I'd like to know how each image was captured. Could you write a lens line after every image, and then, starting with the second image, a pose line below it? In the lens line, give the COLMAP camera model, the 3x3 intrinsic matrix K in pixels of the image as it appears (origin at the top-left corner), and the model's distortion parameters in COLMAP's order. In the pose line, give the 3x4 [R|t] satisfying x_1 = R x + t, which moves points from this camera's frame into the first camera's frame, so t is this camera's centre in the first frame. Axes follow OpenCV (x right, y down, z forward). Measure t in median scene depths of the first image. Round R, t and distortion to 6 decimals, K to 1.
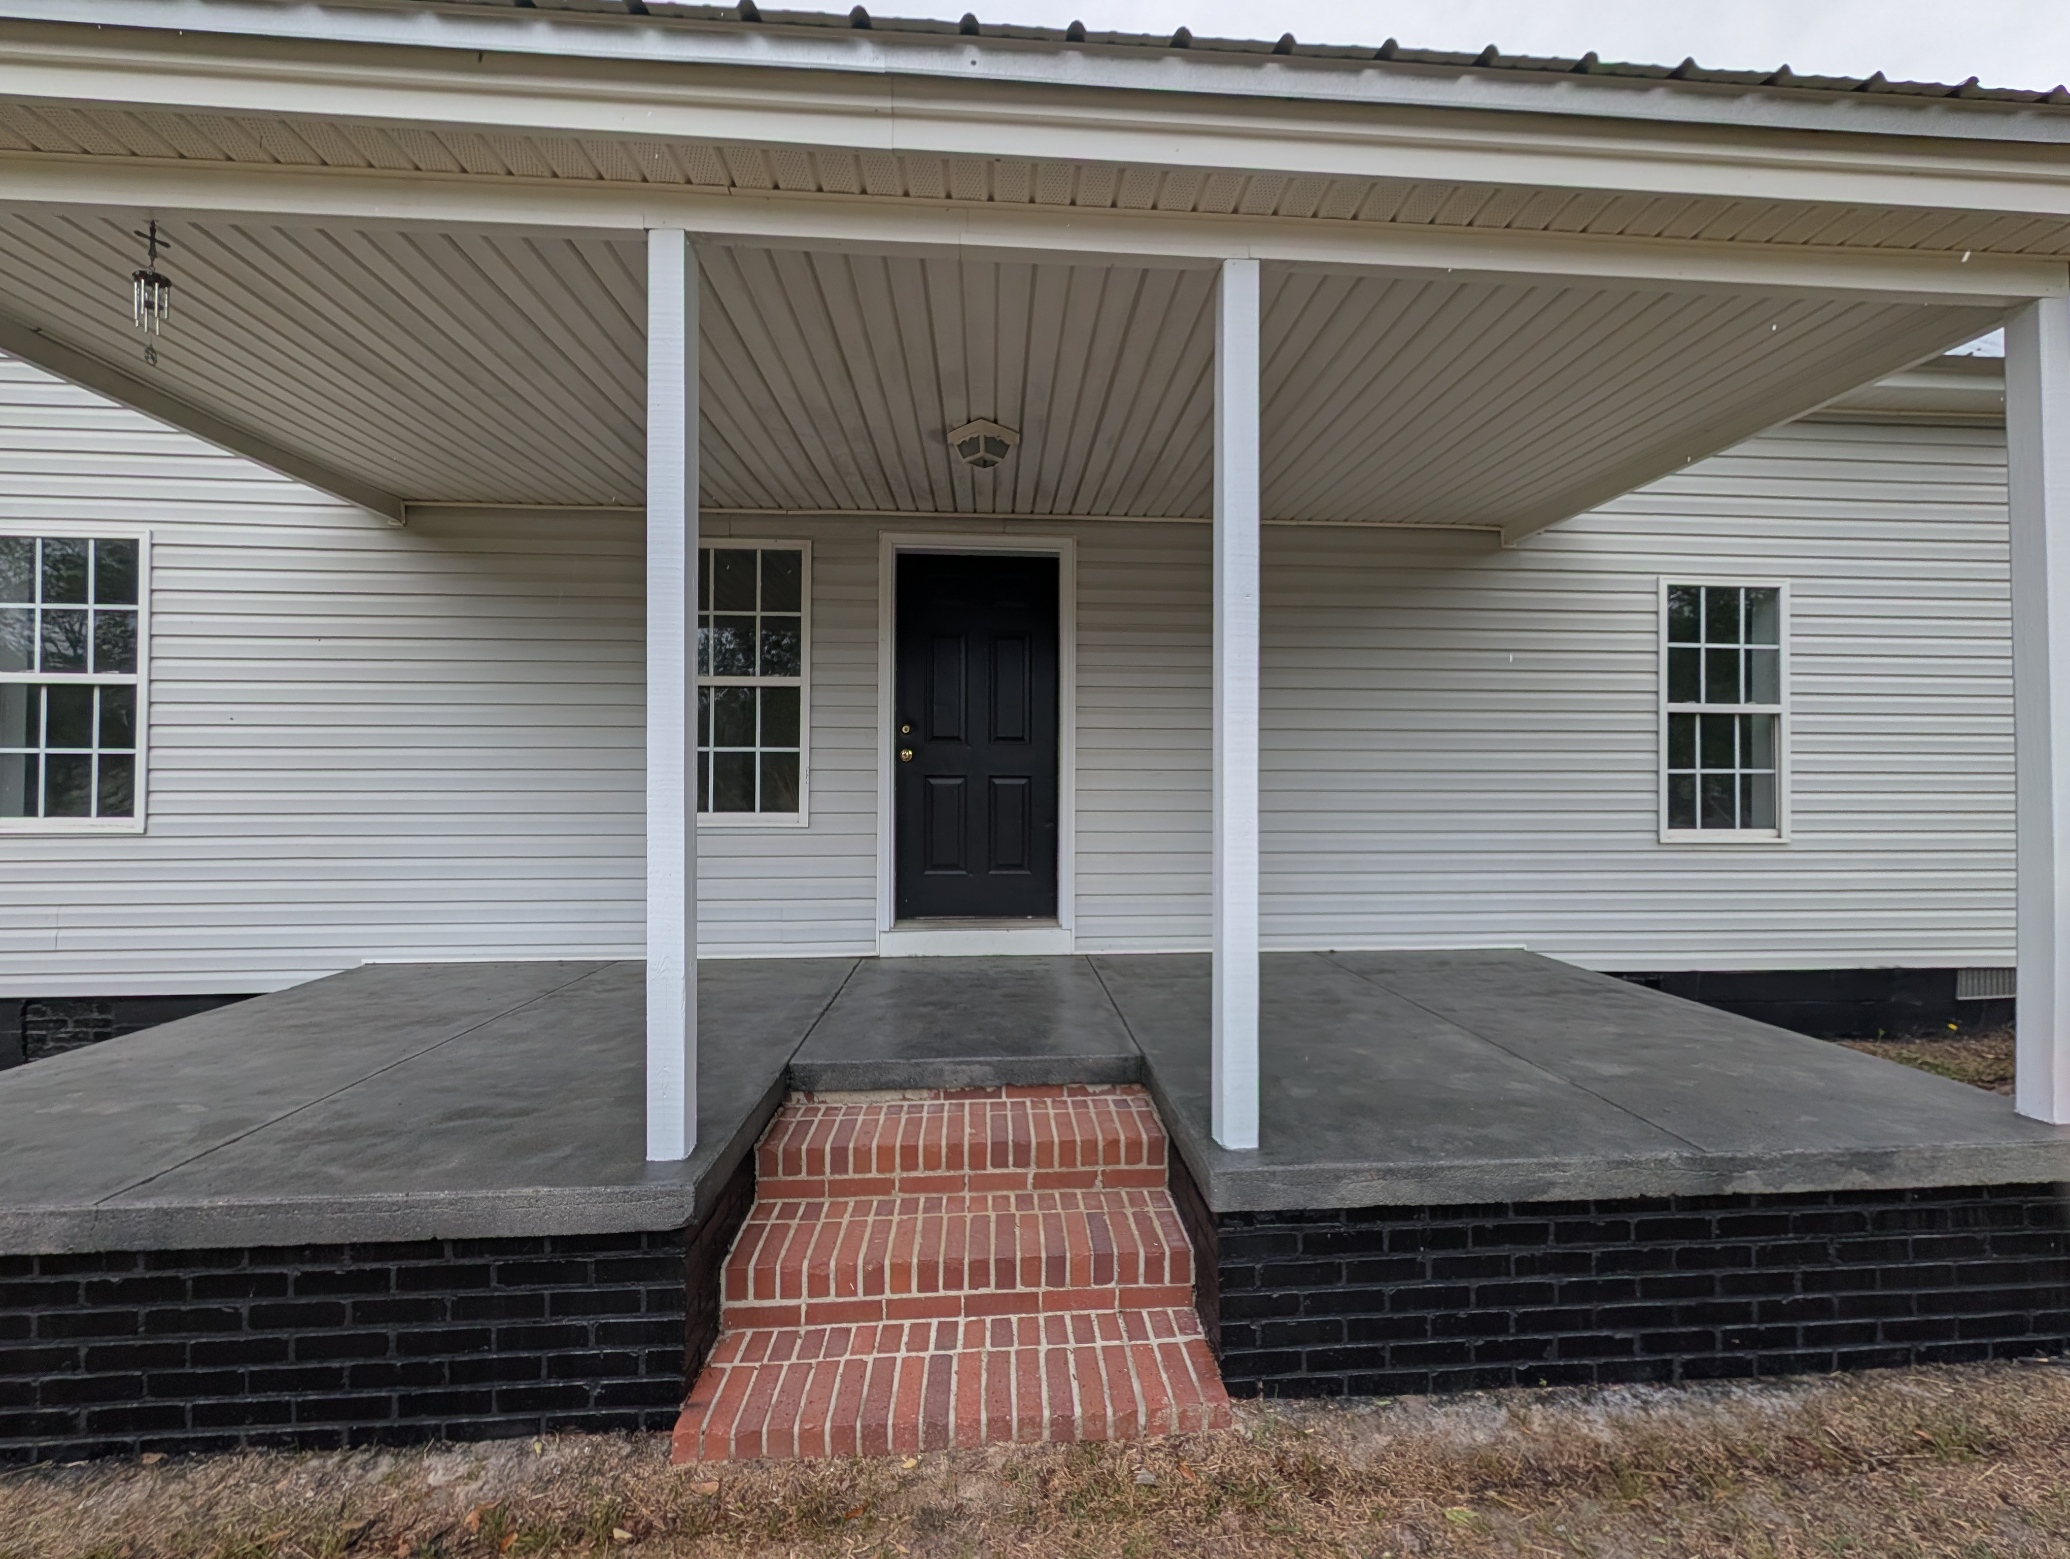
lens RADIAL K [[808.1, 0, 1035.9], [0, 808.1, 779.6], [0, 0, 1]] dist [0.000525, -0.000024]
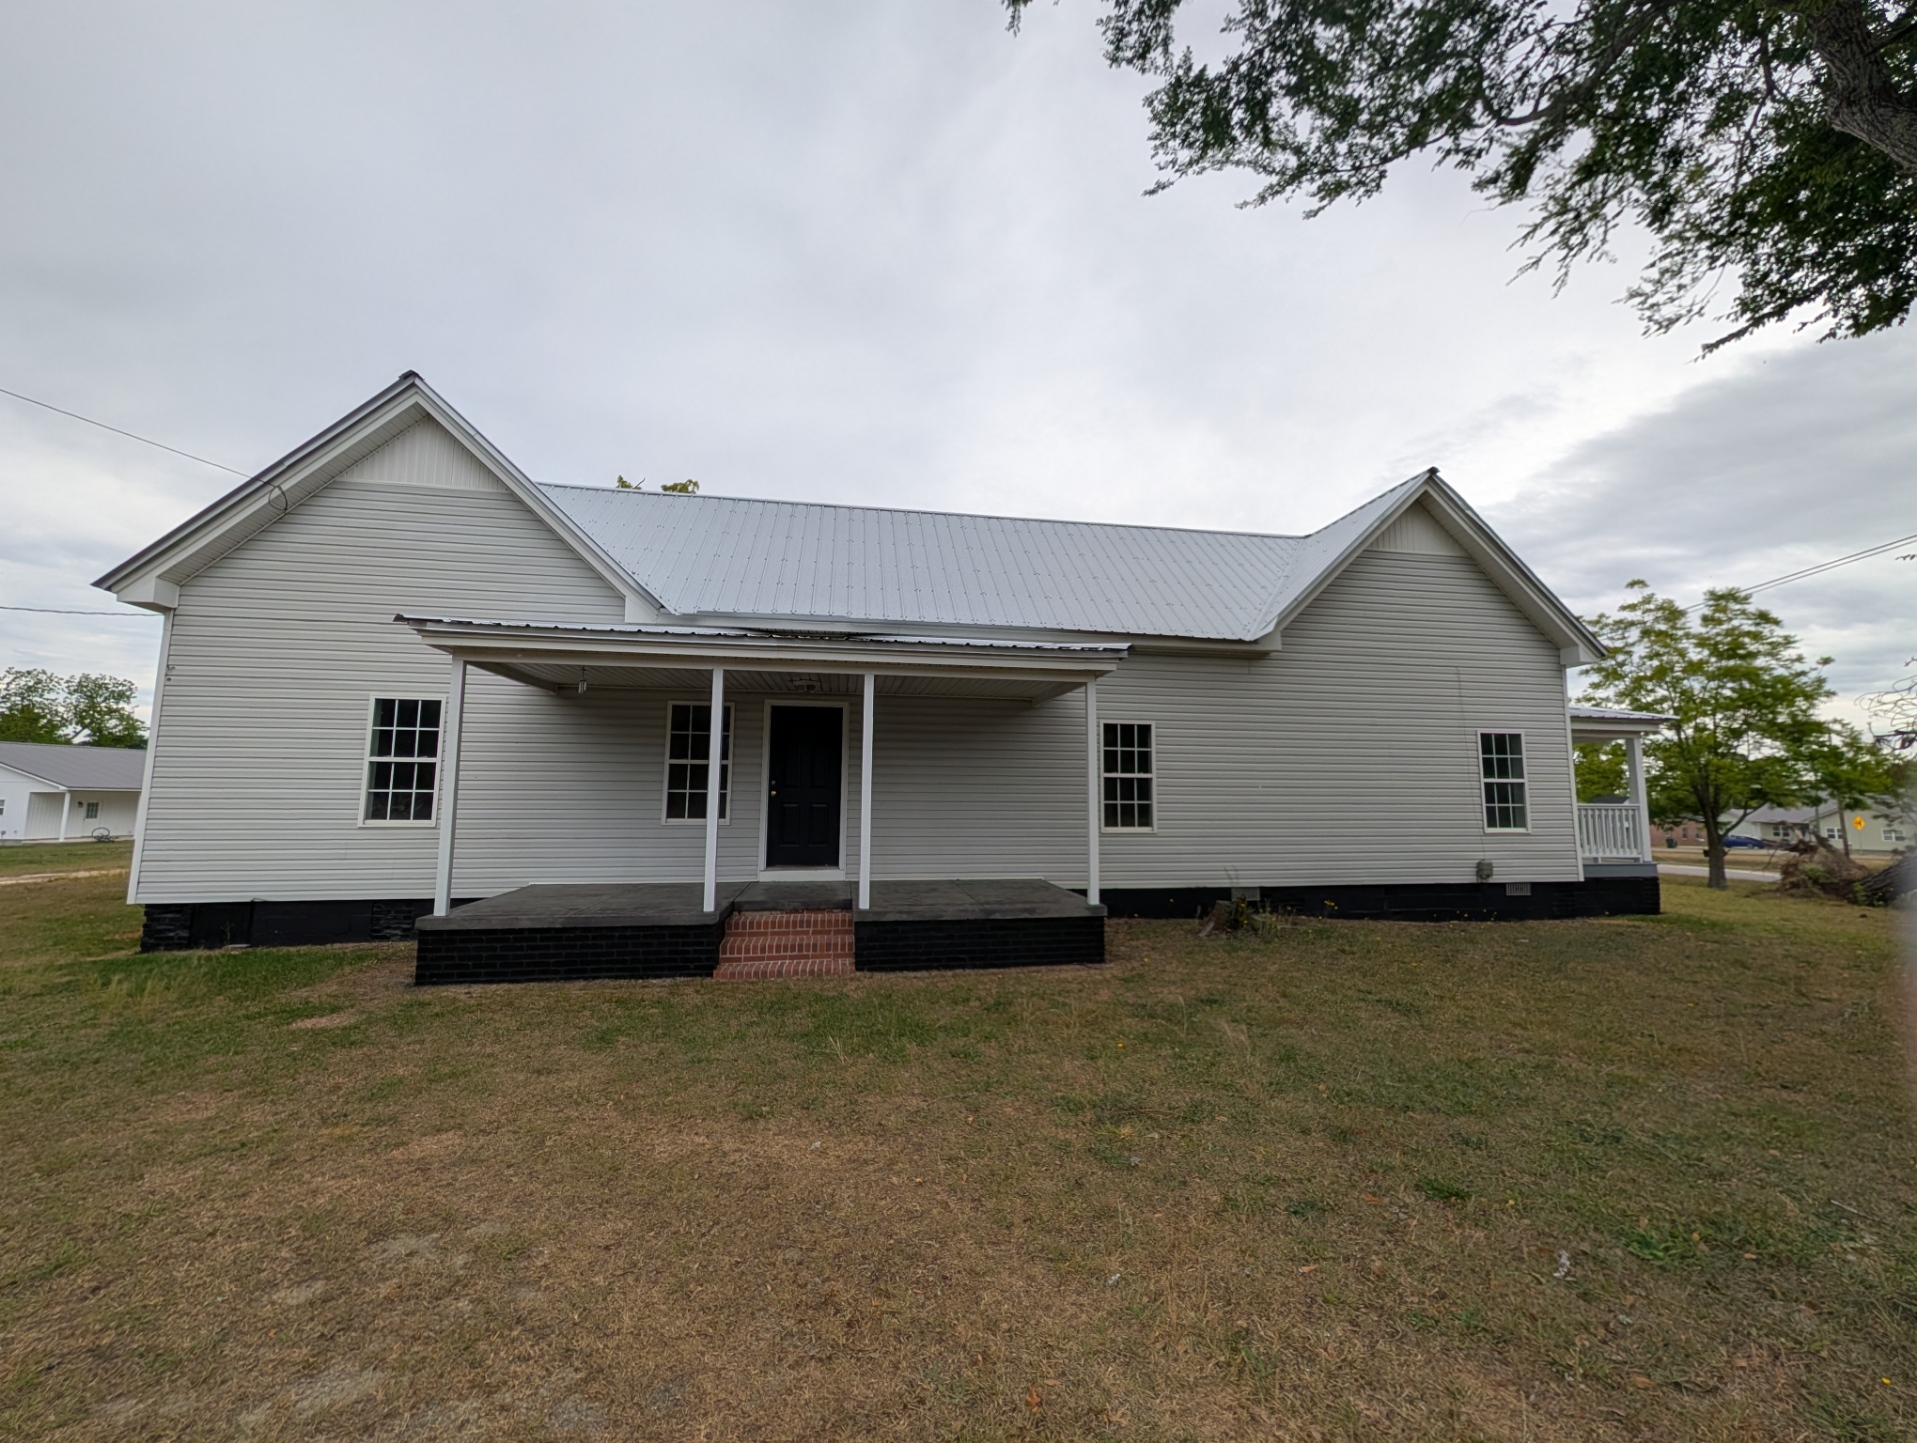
lens RADIAL K [[748.4, 0, 975.3], [0, 748.4, 721.5], [0, 0, 1]] dist [0.000525, -0.000024]
pose [[0.993203, 0.017246, 0.115107, 0.351702], [-0.006792, 0.995864, -0.090599, -0.102095], [-0.116194, 0.089201, 0.989213, -2.604409]]
